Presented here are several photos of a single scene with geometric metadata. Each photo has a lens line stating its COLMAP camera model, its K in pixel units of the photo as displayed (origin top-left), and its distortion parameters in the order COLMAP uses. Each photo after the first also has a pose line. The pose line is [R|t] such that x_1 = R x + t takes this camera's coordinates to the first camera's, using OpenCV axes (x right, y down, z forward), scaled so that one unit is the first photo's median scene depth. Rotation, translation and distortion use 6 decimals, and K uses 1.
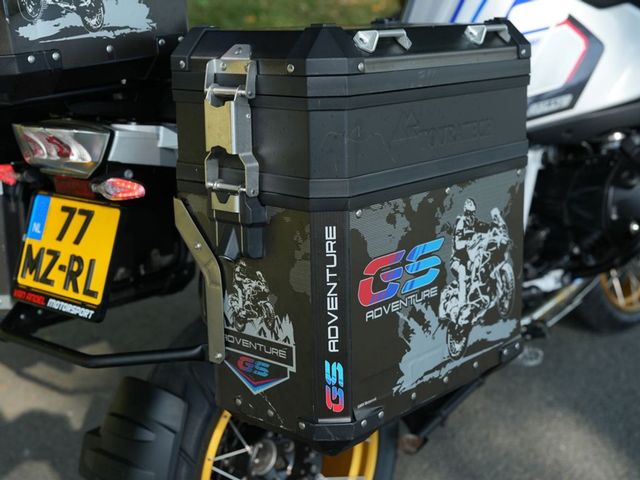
lens RADIAL K [[1007.1, 0, 318.9], [0, 1007.1, 254.6], [0, 0, 1]] dist [-0.081720, 0.932892]
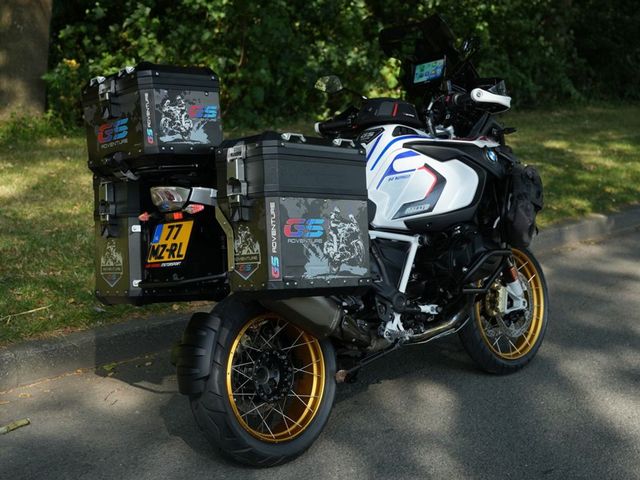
lens RADIAL K [[1007.1, 0, 318.9], [0, 1007.1, 254.6], [0, 0, 1]] dist [-0.081720, 0.932892]
pose [[0.997574, -0.021906, -0.066078, 0.260485], [0.003376, 0.963309, -0.268373, 0.694684], [0.069533, 0.267499, 0.961046, -1.278511]]
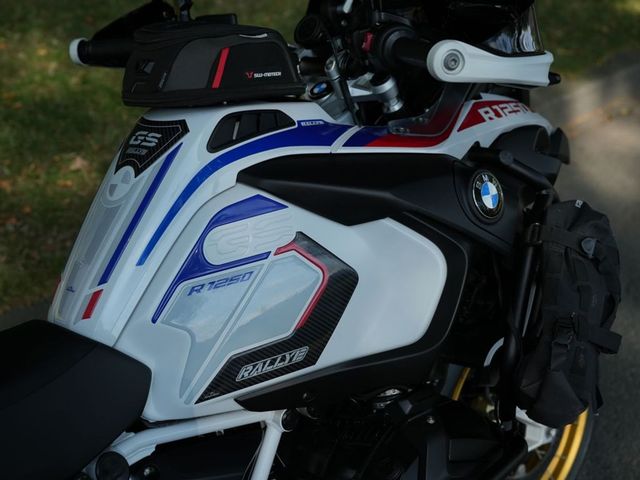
lens RADIAL K [[1007.1, 0, 318.9], [0, 1007.1, 254.6], [0, 0, 1]] dist [-0.081720, 0.932892]
pose [[0.996630, 0.005982, -0.081809, 0.493831], [-0.004627, 0.999849, 0.016742, -0.366236], [0.081897, -0.016307, 0.996507, 0.488257]]
